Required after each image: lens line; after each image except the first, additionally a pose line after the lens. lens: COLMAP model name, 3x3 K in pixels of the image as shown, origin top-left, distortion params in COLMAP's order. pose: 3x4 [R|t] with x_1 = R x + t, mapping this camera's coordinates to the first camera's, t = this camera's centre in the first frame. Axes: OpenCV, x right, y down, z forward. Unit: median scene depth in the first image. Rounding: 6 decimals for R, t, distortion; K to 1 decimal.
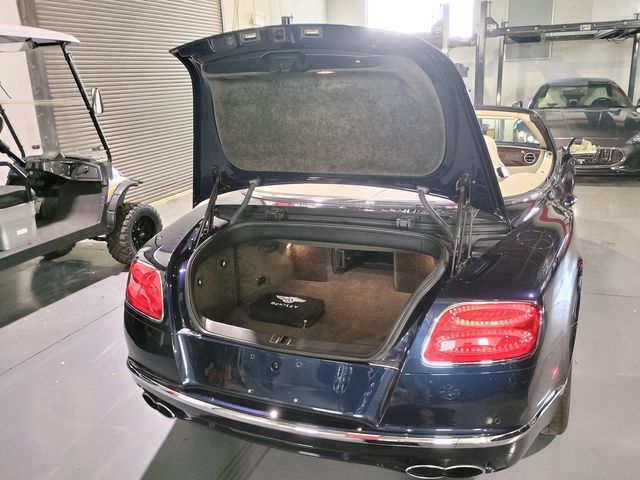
lens RADIAL K [[556.9, 0, 318.9], [0, 556.9, 242.1], [0, 0, 1]] dist [0.049827, -0.069545]
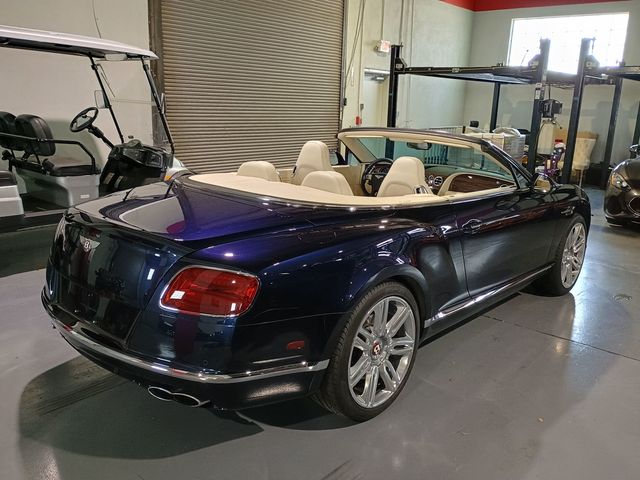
lens RADIAL K [[556.9, 0, 322.6], [0, 556.9, 241.0], [0, 0, 1]] dist [0.049827, -0.069545]
pose [[0.935192, 0.155481, -0.318185, 0.360883], [-0.168726, 0.985559, -0.014318, 0.007968], [0.311364, 0.067077, 0.947920, -0.050973]]
